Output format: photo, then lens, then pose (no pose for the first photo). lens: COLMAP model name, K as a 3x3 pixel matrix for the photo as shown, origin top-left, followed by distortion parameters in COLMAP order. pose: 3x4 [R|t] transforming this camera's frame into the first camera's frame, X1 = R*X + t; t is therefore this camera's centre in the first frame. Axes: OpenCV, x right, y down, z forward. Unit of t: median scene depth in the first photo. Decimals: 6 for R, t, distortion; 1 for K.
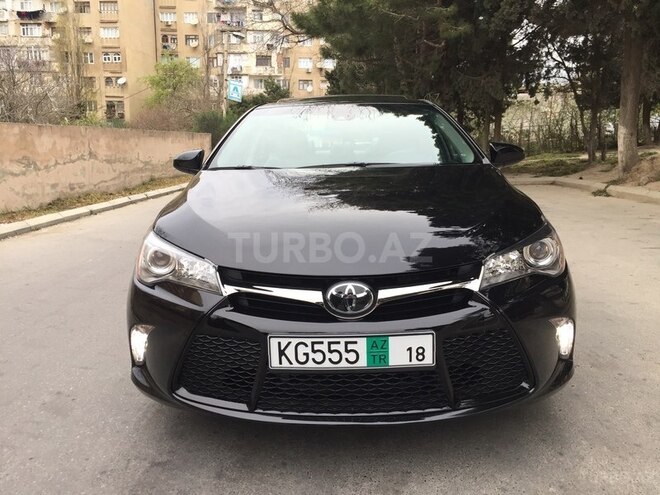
lens RADIAL K [[567.7, 0, 335.9], [0, 567.7, 251.6], [0, 0, 1]] dist [0.054992, -0.058135]
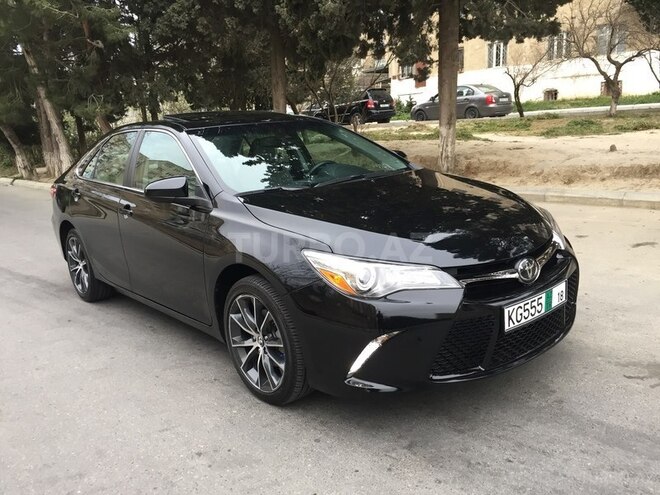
lens RADIAL K [[567.7, 0, 334.2], [0, 567.7, 243.5], [0, 0, 1]] dist [0.054992, -0.058135]
pose [[0.746340, -0.166656, 0.644362, -1.270592], [0.169130, 0.983852, 0.058563, -0.151453], [-0.643717, 0.065273, 0.762475, 0.208016]]
